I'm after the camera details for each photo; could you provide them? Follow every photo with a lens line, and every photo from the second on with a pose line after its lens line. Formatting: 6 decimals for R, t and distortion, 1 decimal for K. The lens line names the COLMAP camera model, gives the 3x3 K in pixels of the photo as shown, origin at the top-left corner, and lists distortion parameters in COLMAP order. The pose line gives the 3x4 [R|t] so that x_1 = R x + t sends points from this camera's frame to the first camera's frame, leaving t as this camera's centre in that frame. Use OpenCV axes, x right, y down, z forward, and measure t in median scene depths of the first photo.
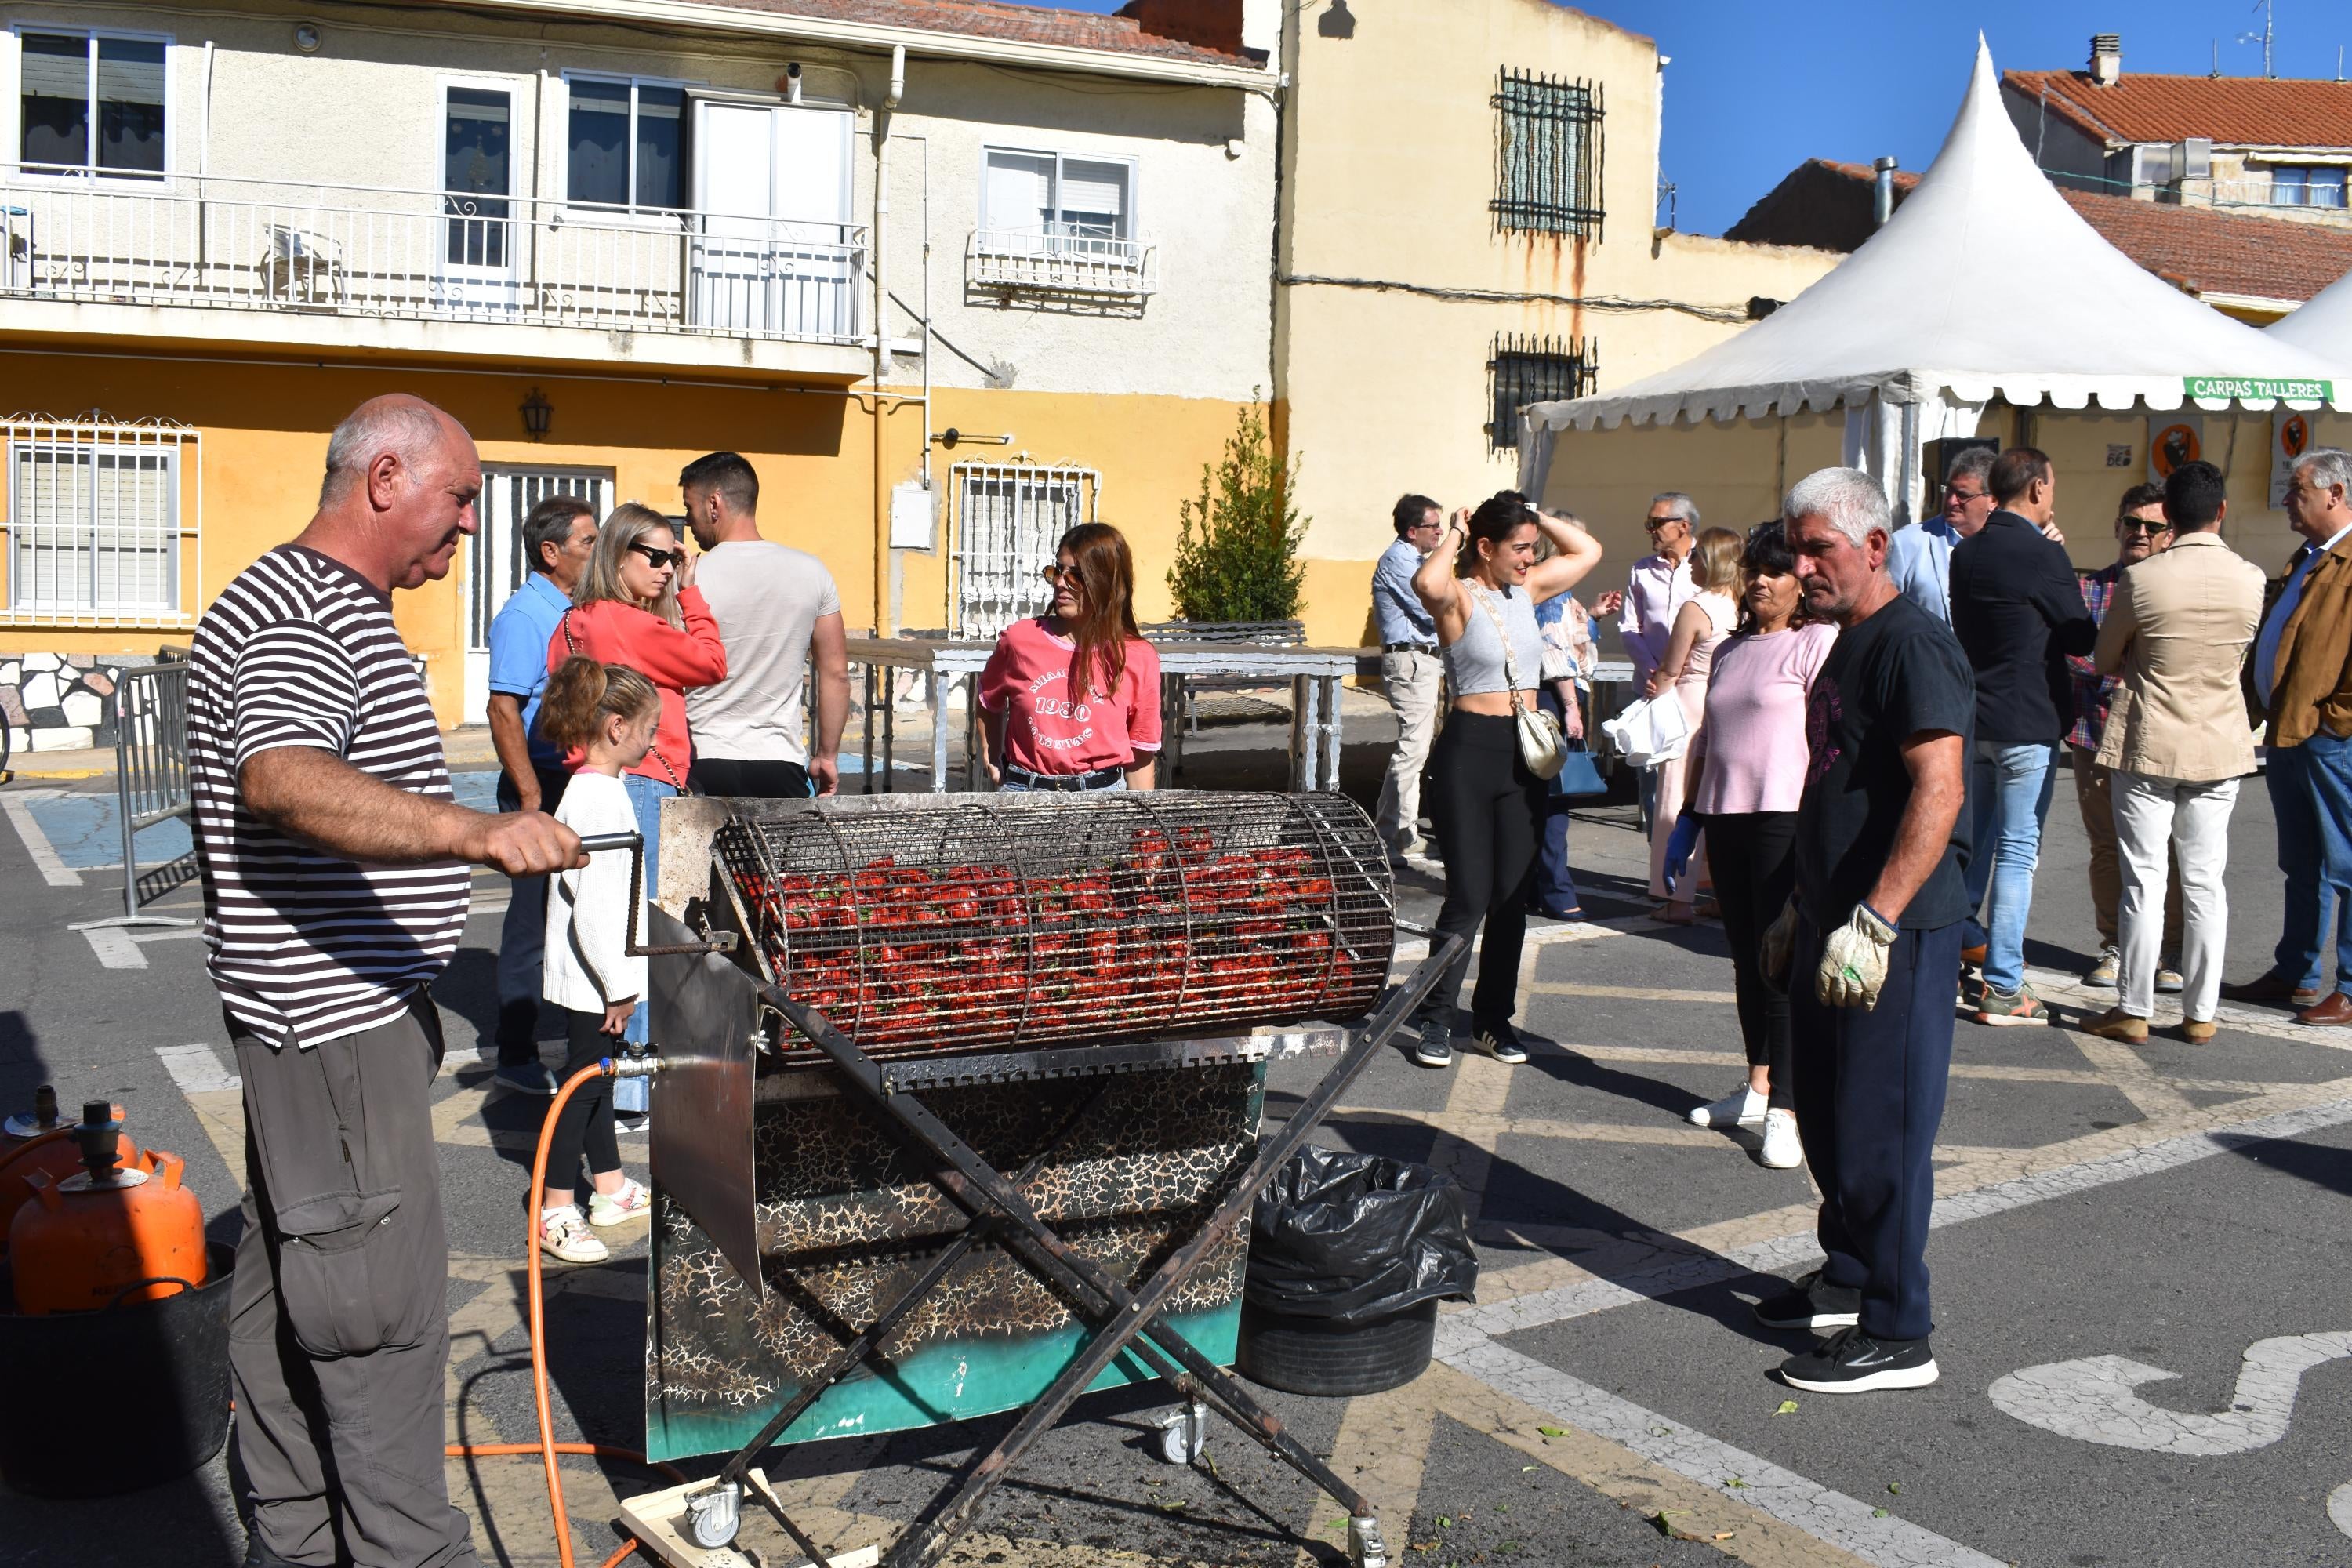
lens RADIAL K [[2241.3, 0, 1176.0], [0, 2241.3, 784.0], [0, 0, 1]] dist [-0.046153, -0.014879]
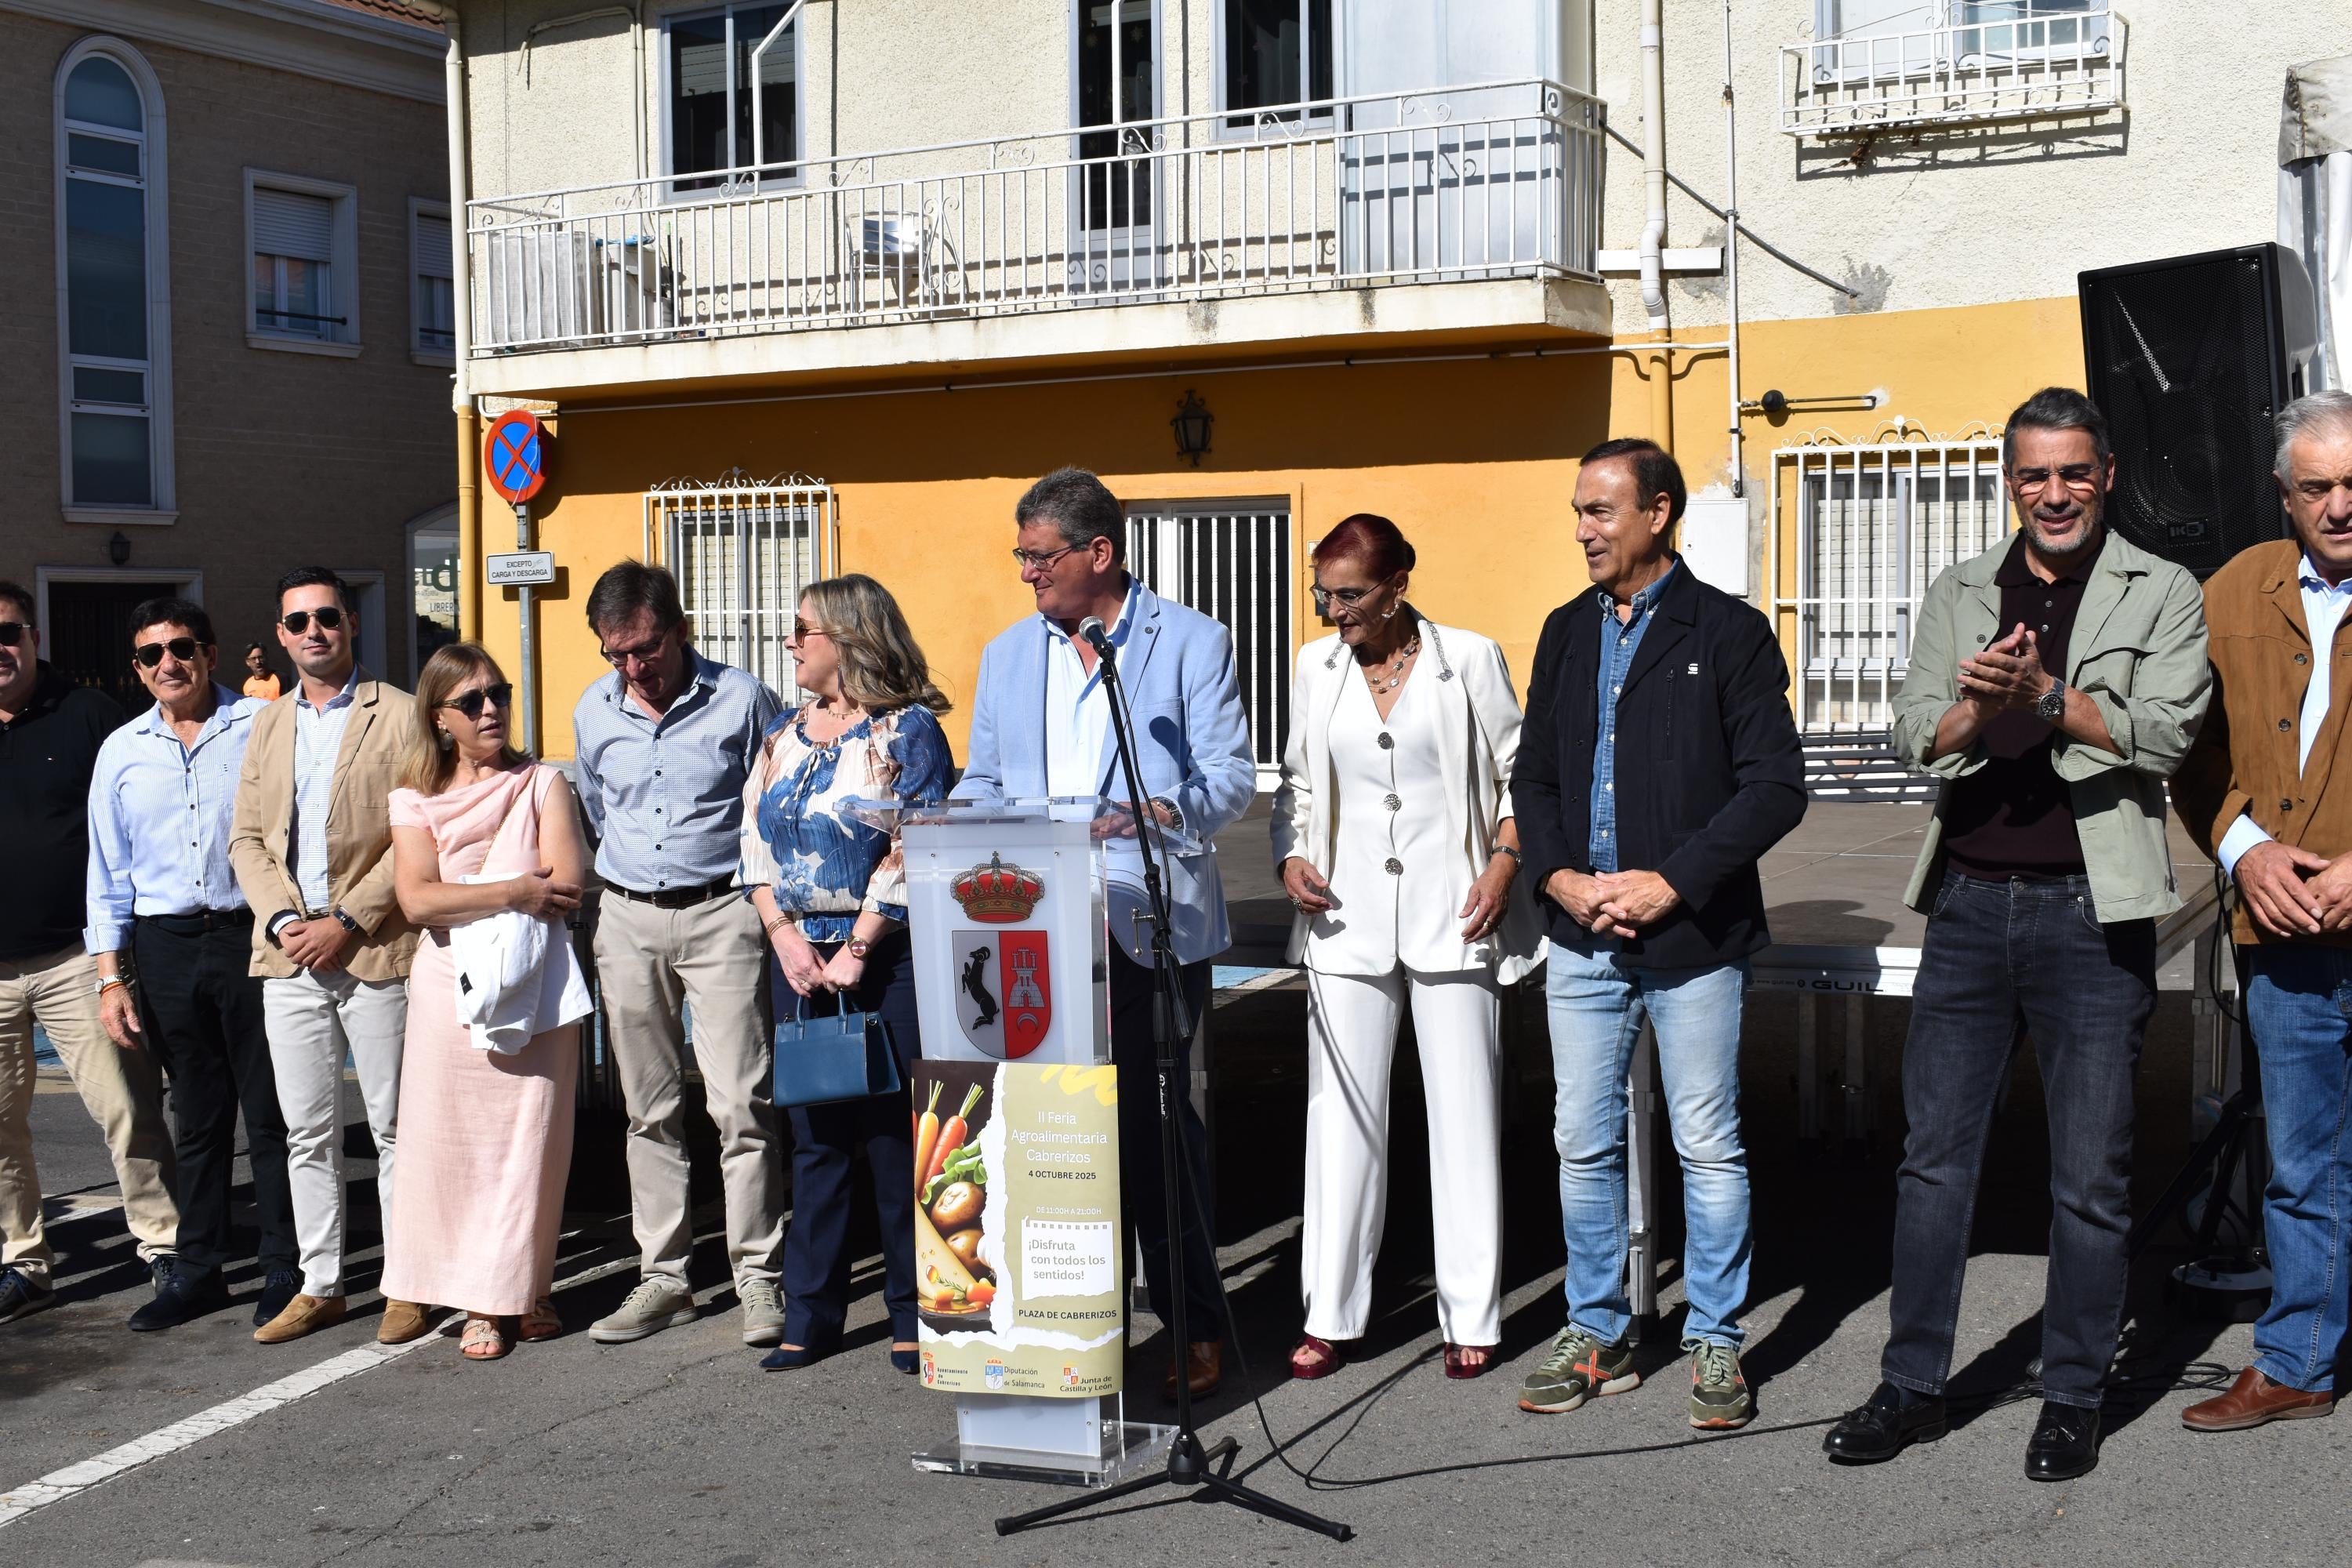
lens RADIAL K [[2895.2, 0, 1176.0], [0, 2895.2, 784.0], [0, 0, 1]] dist [-0.053857, 0.004864]
pose [[0.617206, 0.016441, -0.786630, 0.400025], [-0.034158, 0.999399, -0.005914, -0.045888], [0.786060, 0.030520, 0.617396, 0.412227]]
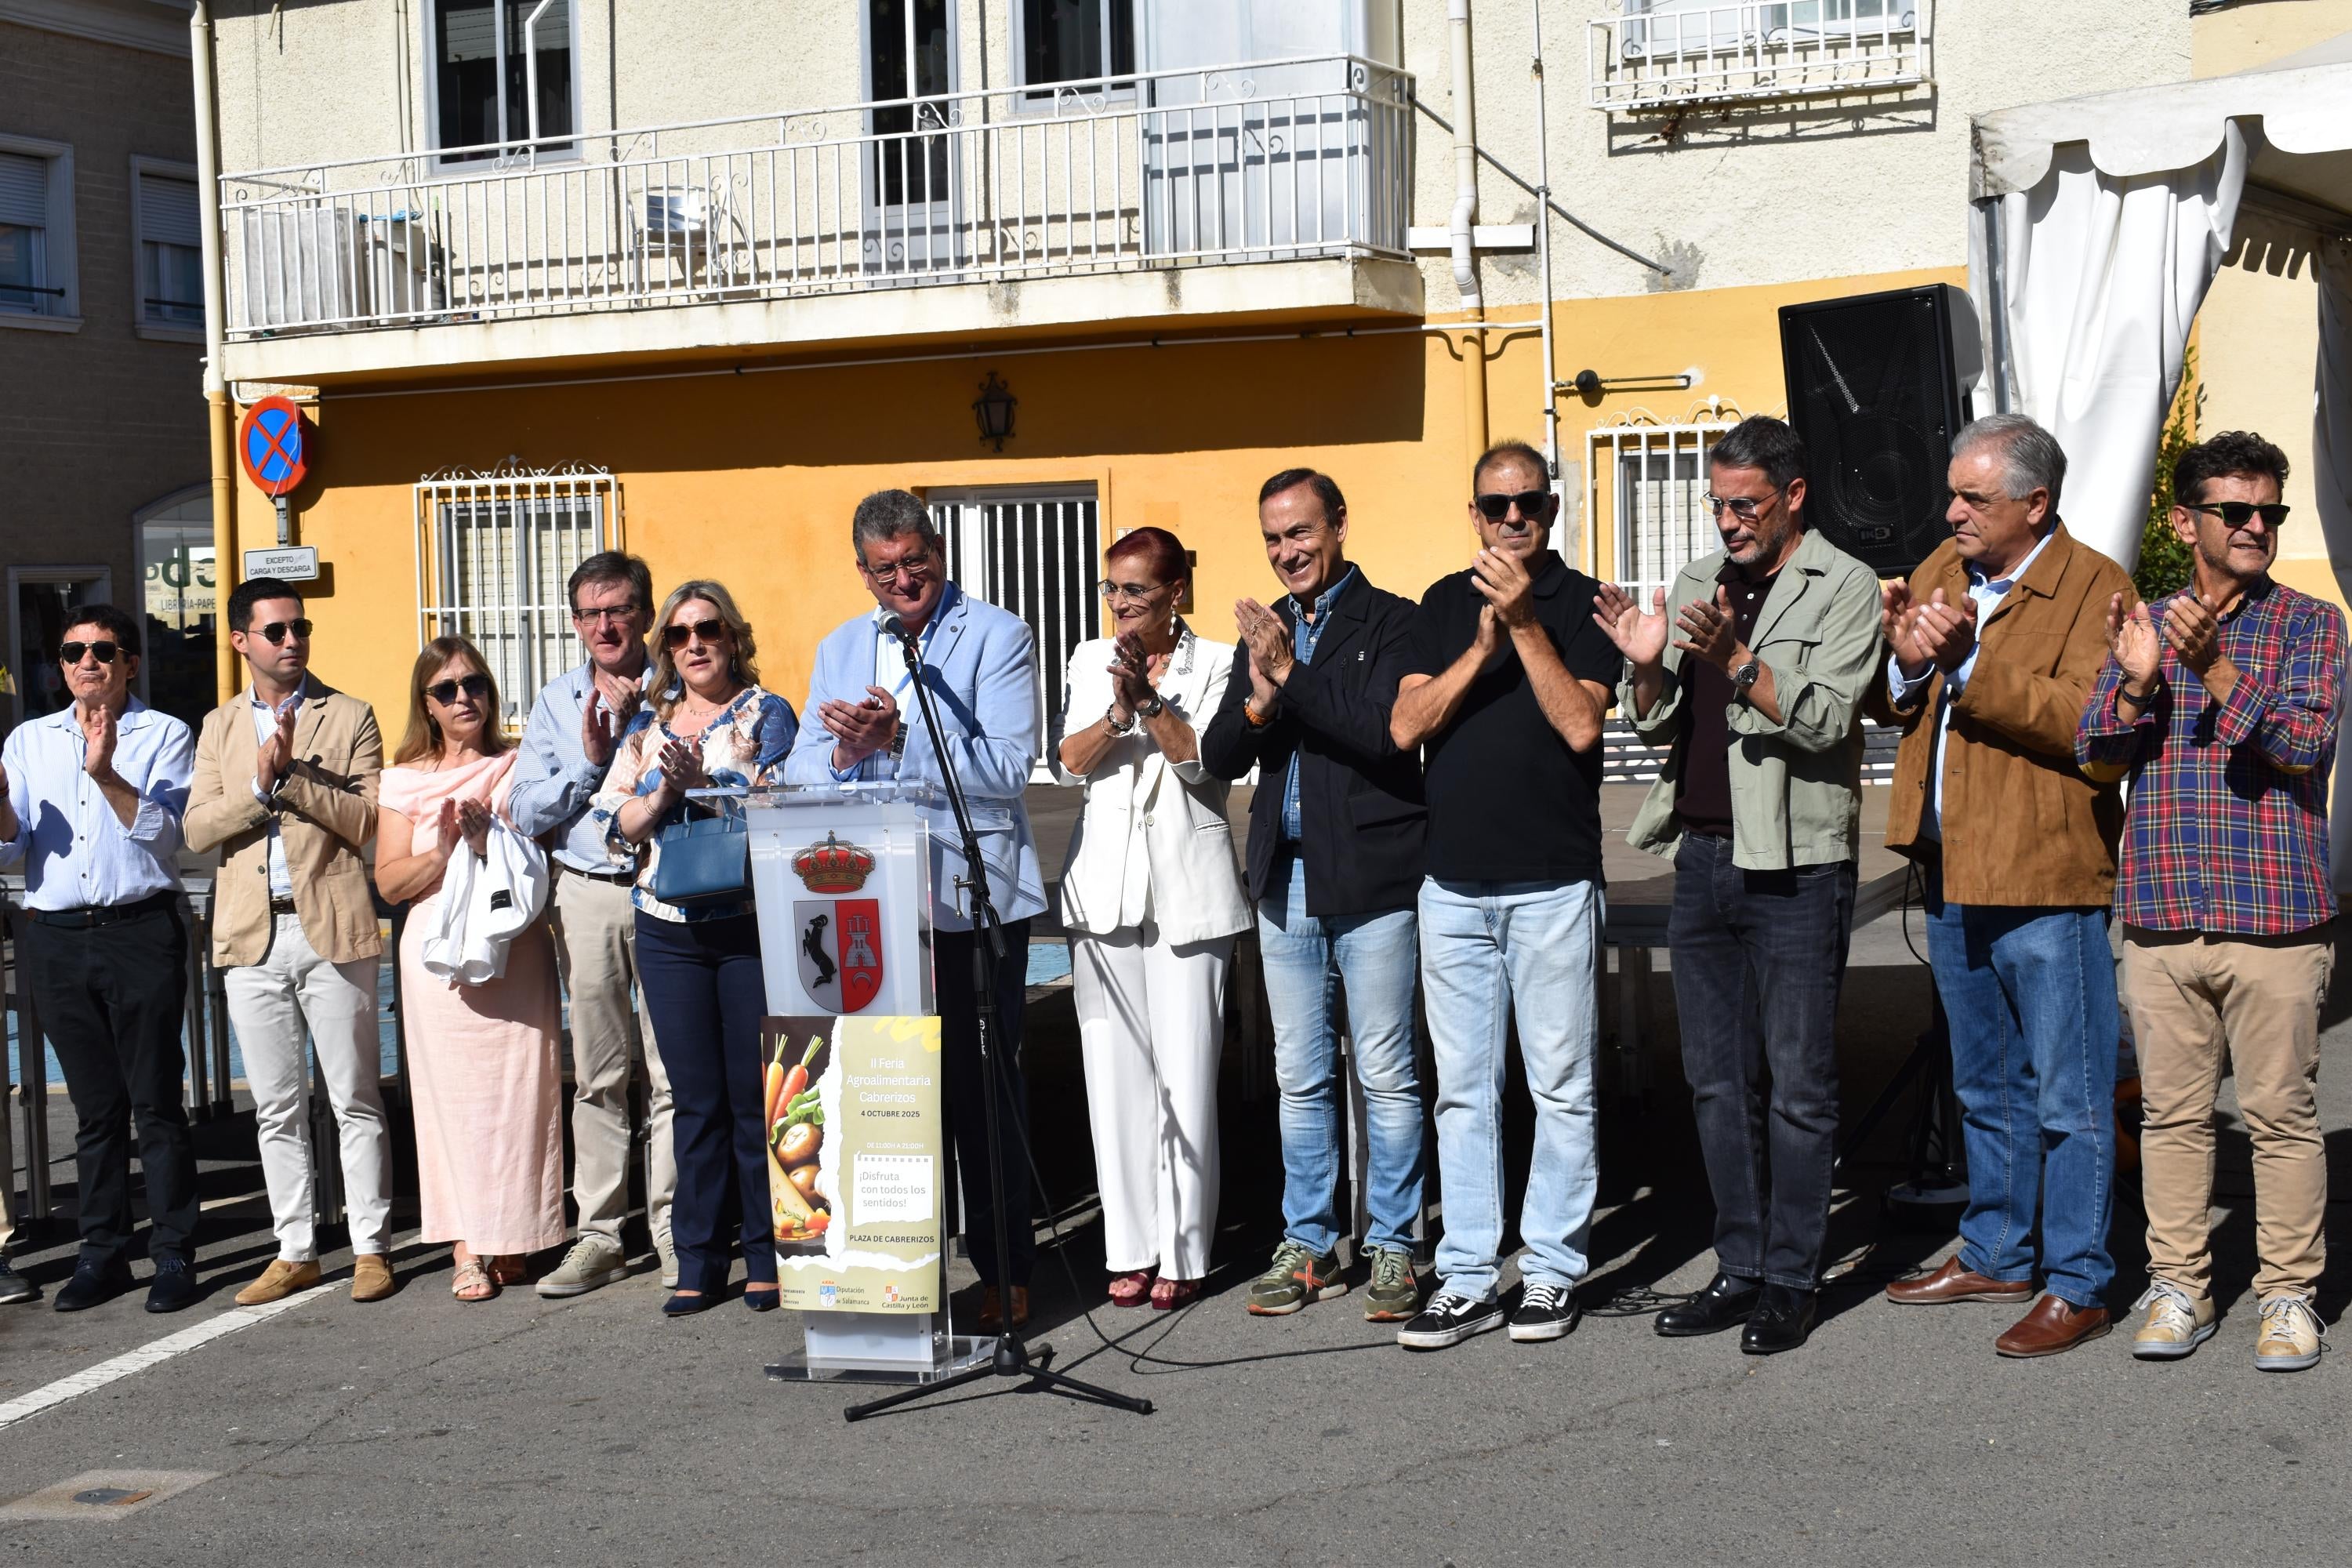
lens RADIAL K [[3291.8, 0, 1176.0], [0, 3291.8, 784.0], [0, 0, 1]] dist [-0.037387, 0.003646]
pose [[0.662931, 0.004987, -0.748664, 0.463628], [-0.017493, 0.999808, -0.008830, -0.043045], [0.748476, 0.018950, 0.662891, 0.361148]]
